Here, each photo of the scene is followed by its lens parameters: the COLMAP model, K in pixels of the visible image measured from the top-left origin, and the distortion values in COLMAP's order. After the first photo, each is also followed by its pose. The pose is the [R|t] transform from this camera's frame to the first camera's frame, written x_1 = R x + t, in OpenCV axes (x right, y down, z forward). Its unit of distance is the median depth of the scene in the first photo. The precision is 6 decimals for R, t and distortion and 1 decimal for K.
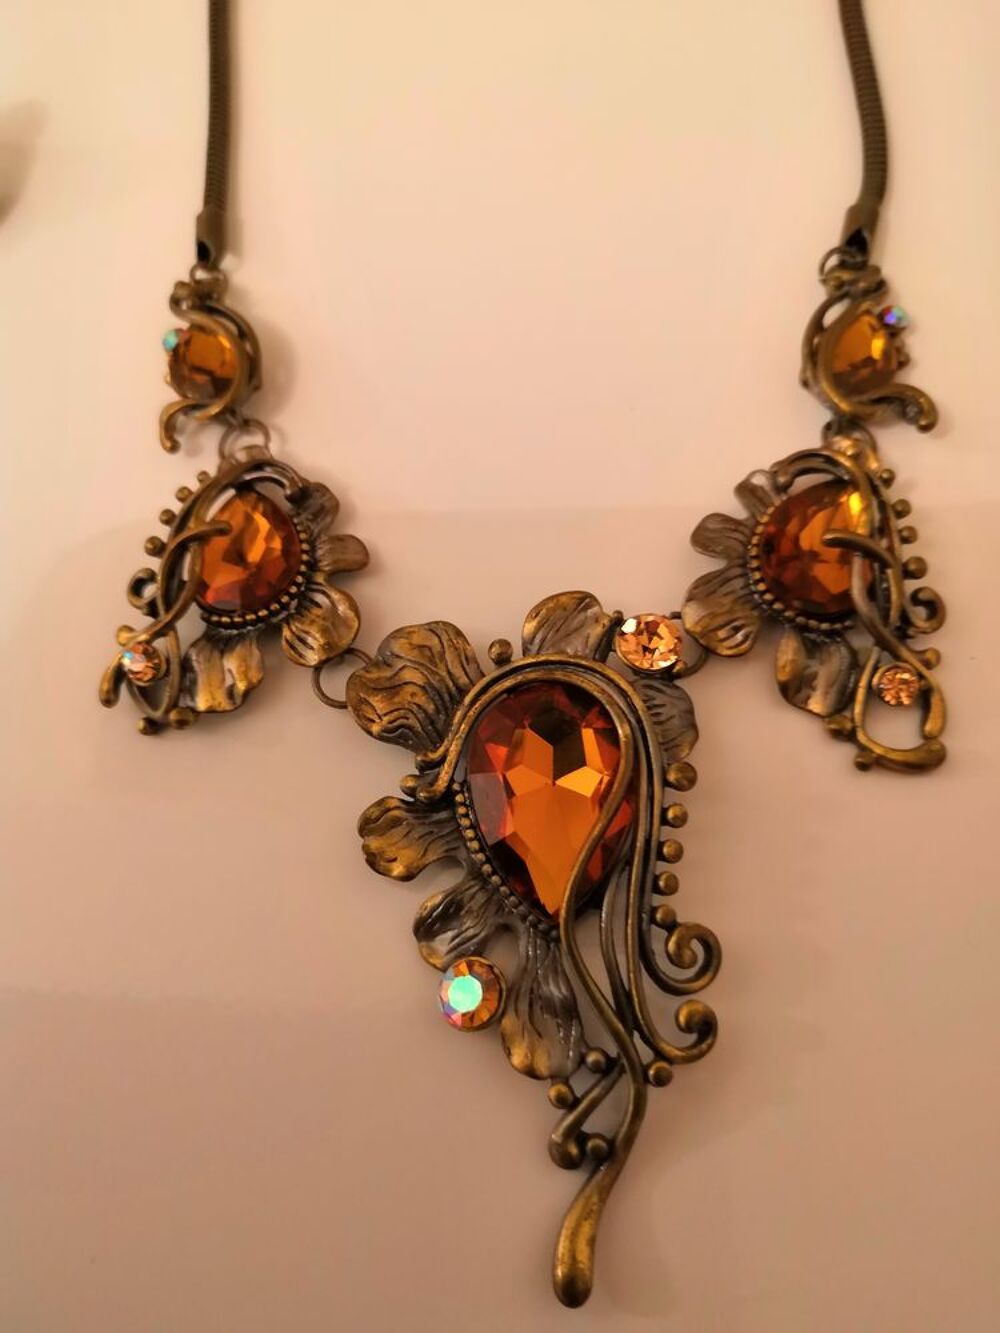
lens RADIAL K [[1080.7, 0, 491.2], [0, 1080.7, 665.1], [0, 0, 1]] dist [-0.041345, -0.003430]
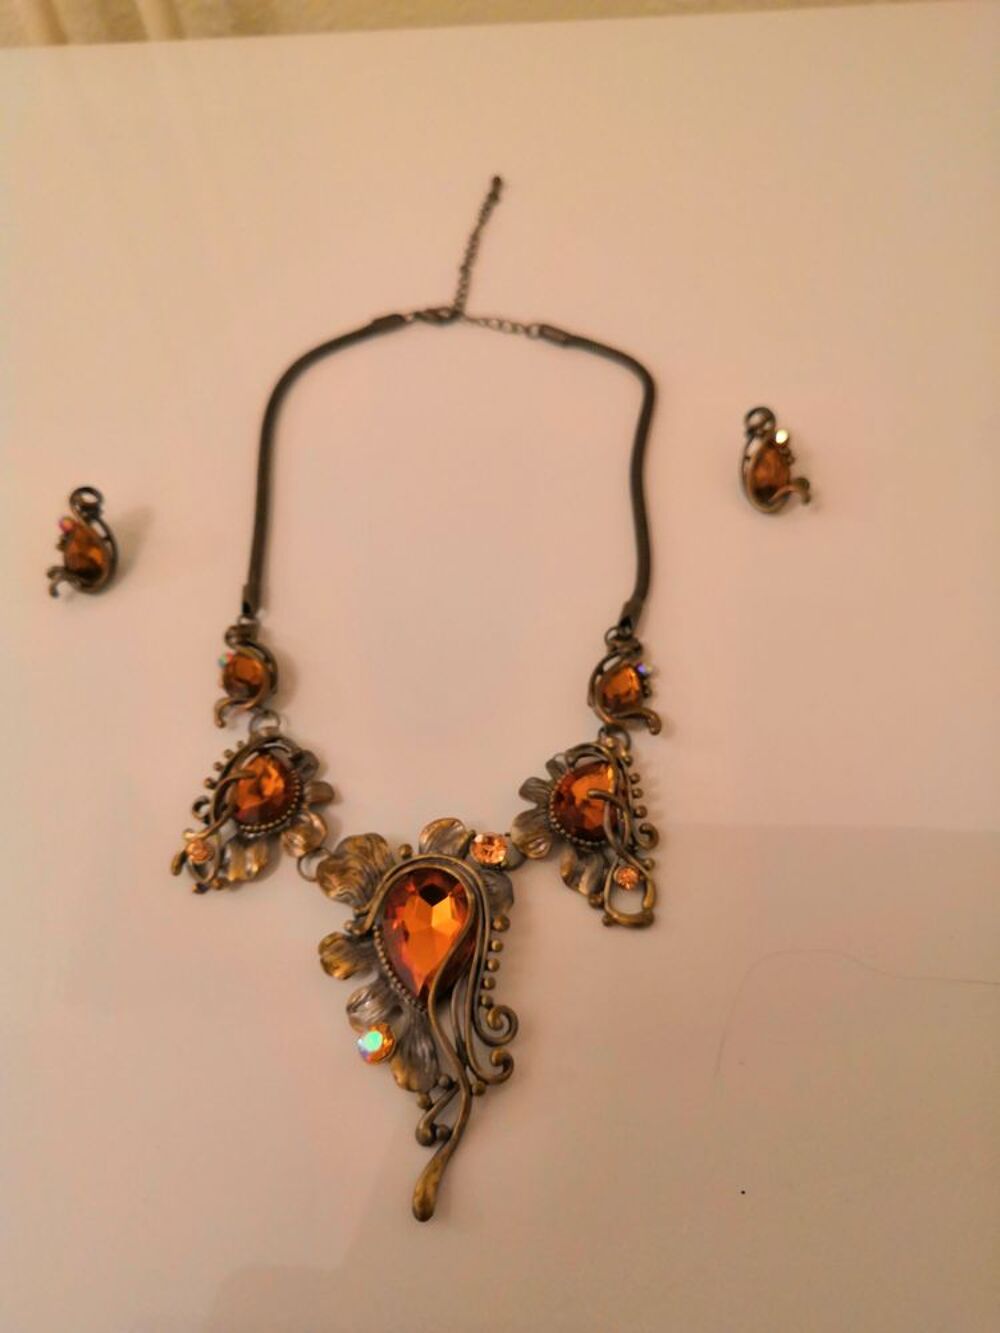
lens RADIAL K [[1080.7, 0, 500.9], [0, 1080.7, 673.0], [0, 0, 1]] dist [-0.041345, -0.003430]
pose [[0.998437, 0.041647, 0.037262, 0.085027], [-0.032764, 0.976412, -0.213415, 0.073204], [-0.045272, 0.211860, 0.976251, -0.778831]]
